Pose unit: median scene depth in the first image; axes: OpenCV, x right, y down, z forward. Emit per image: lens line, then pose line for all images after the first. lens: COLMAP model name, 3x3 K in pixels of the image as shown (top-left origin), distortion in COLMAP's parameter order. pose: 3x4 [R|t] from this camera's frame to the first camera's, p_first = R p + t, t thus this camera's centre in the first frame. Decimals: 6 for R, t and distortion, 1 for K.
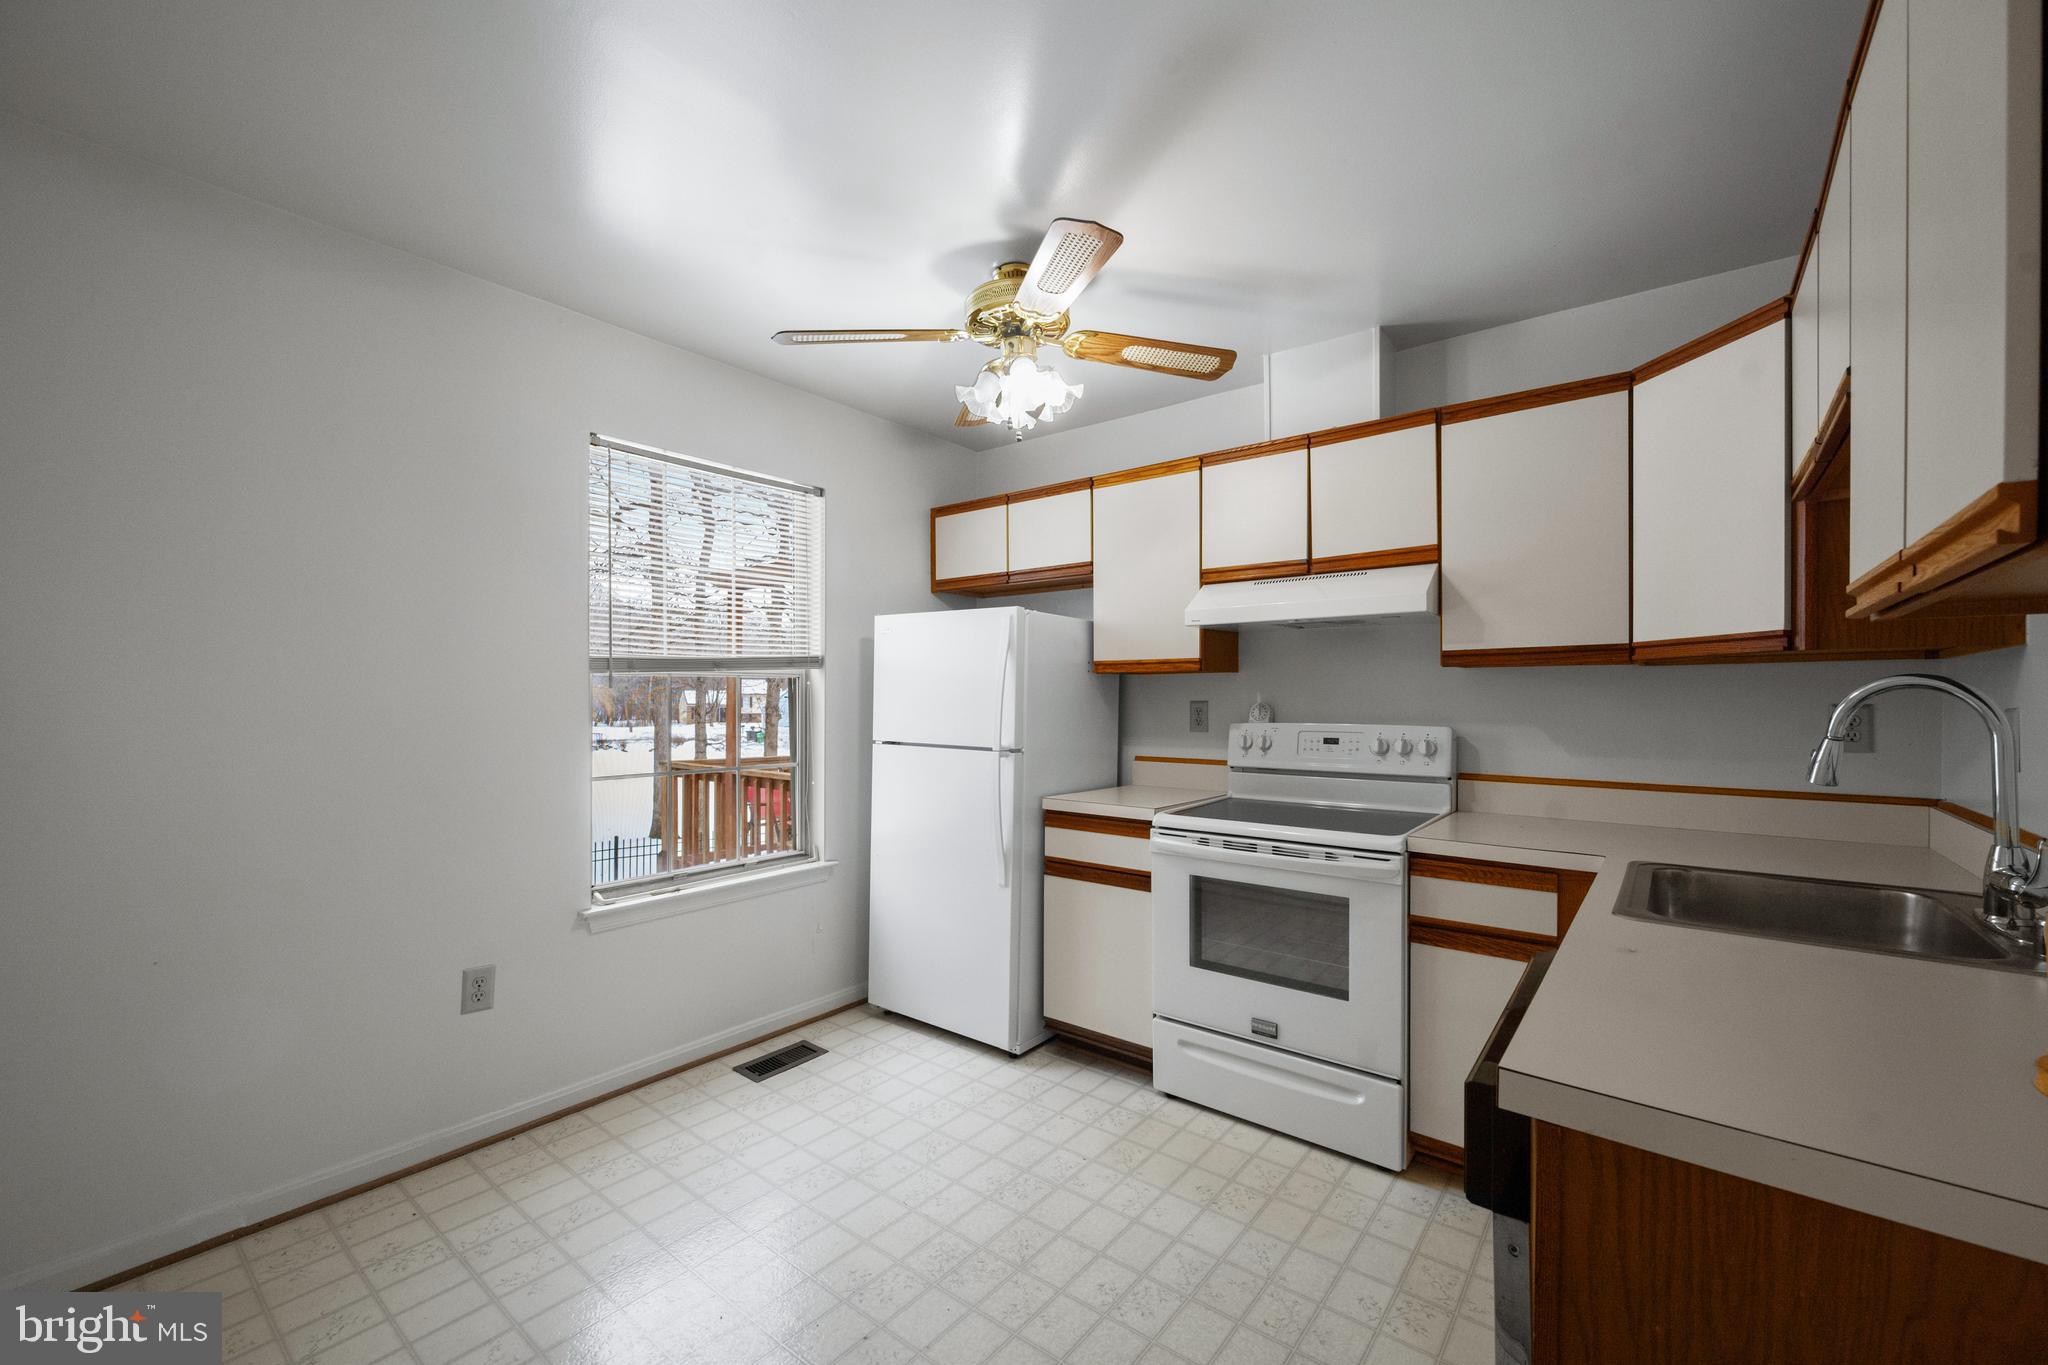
lens RADIAL K [[819.2, 0, 1027.0], [0, 819.2, 693.8], [0, 0, 1]] dist [0.001247, 0.000346]
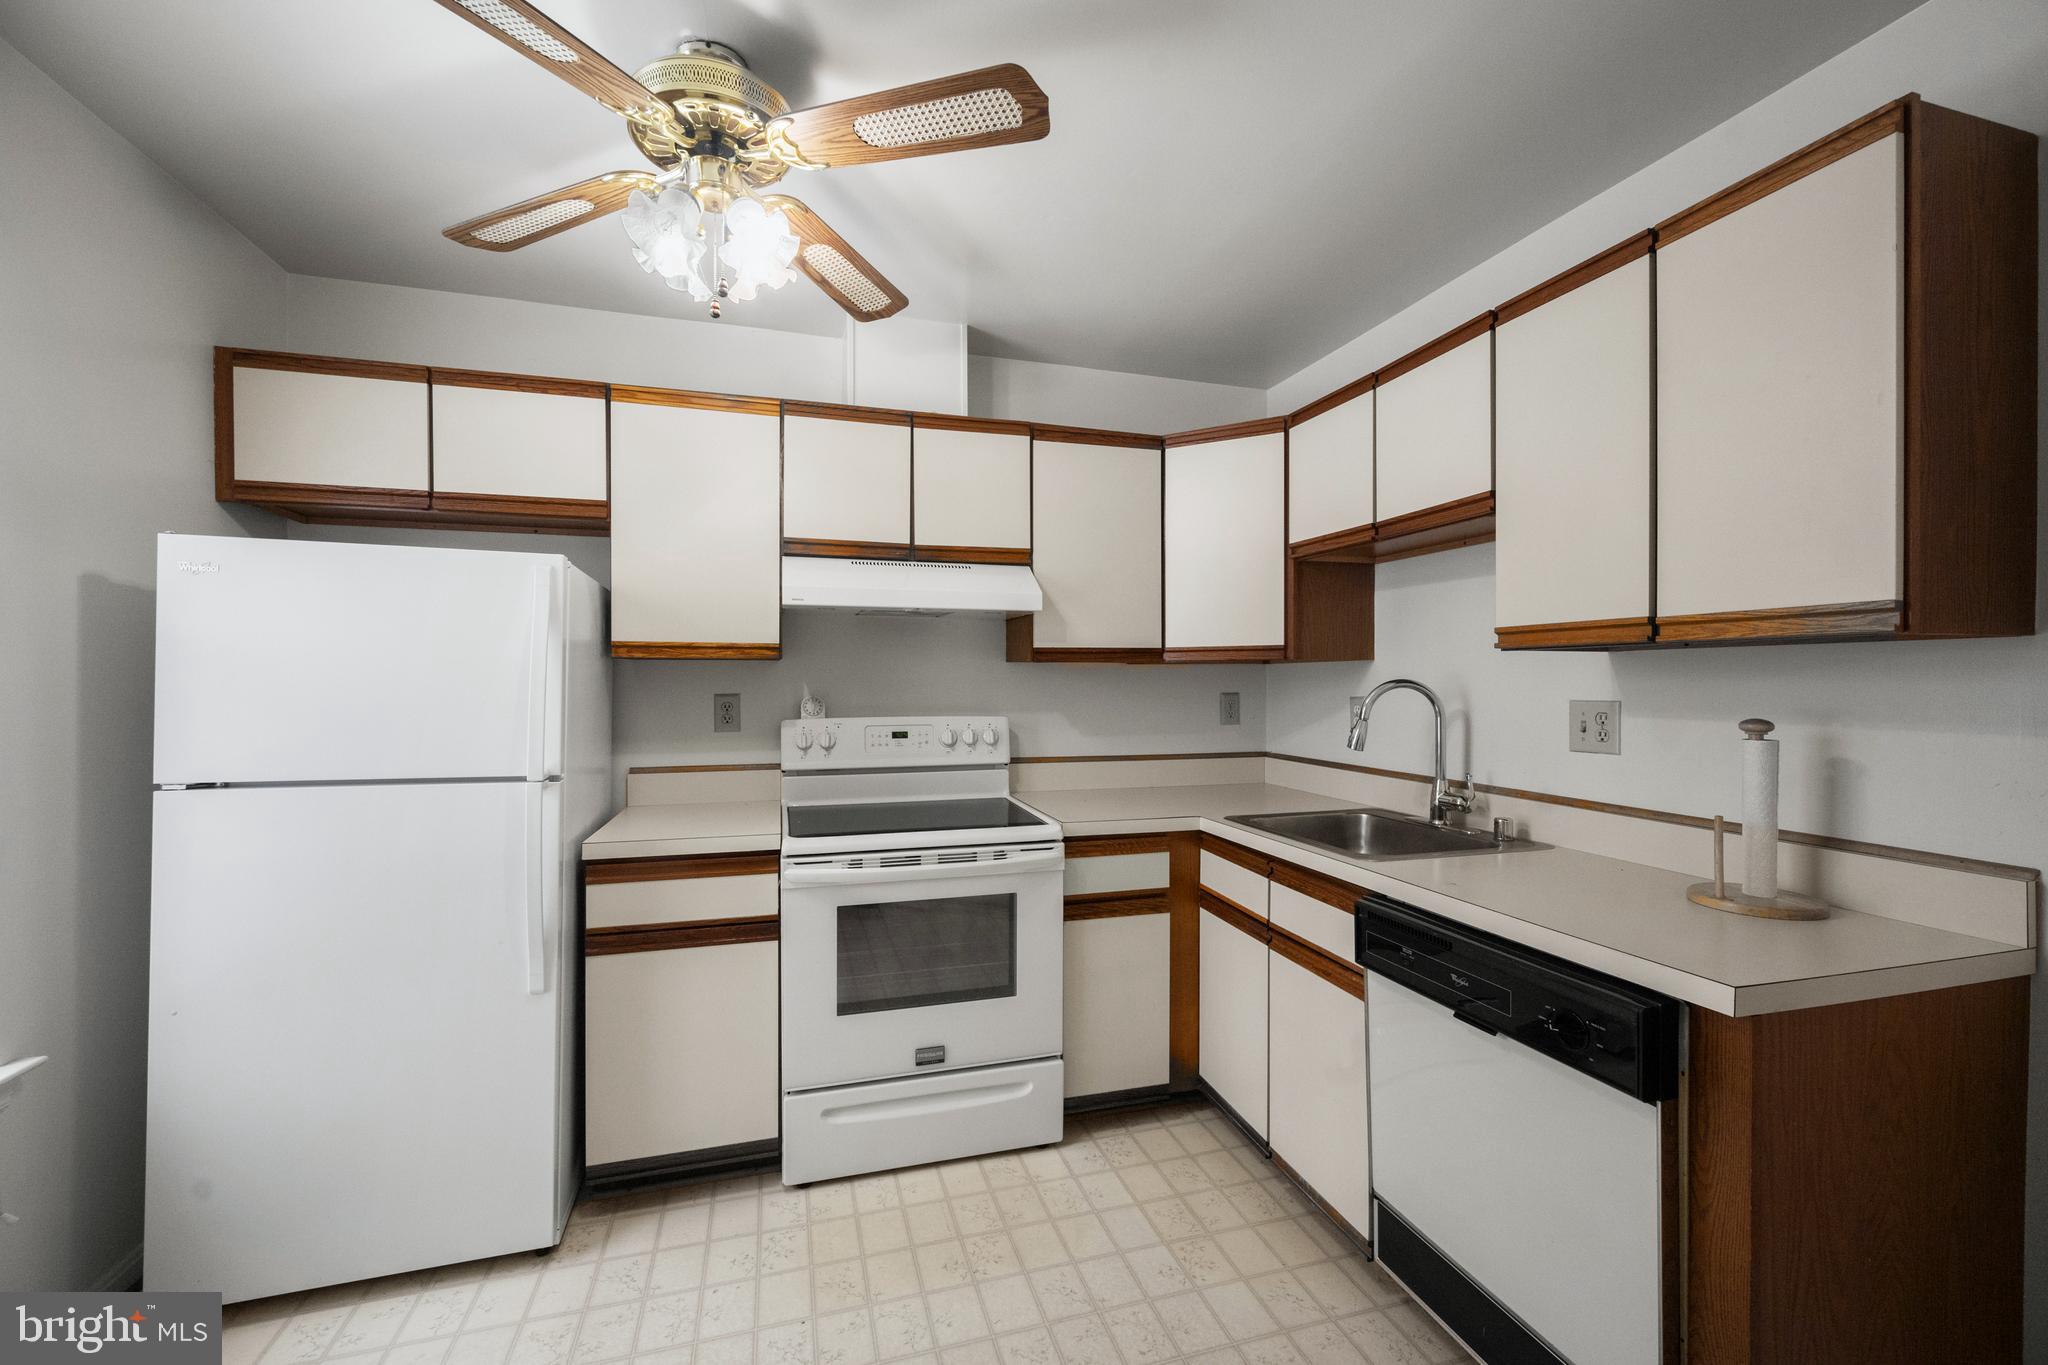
lens RADIAL K [[819.2, 0, 1020.5], [0, 819.2, 678.7], [0, 0, 1]] dist [0.001247, 0.000346]
pose [[0.579520, 0.000521, 0.814958, -0.362347], [-0.004947, 0.999984, 0.002878, -0.013296], [-0.814943, -0.005699, 0.579513, 0.358915]]
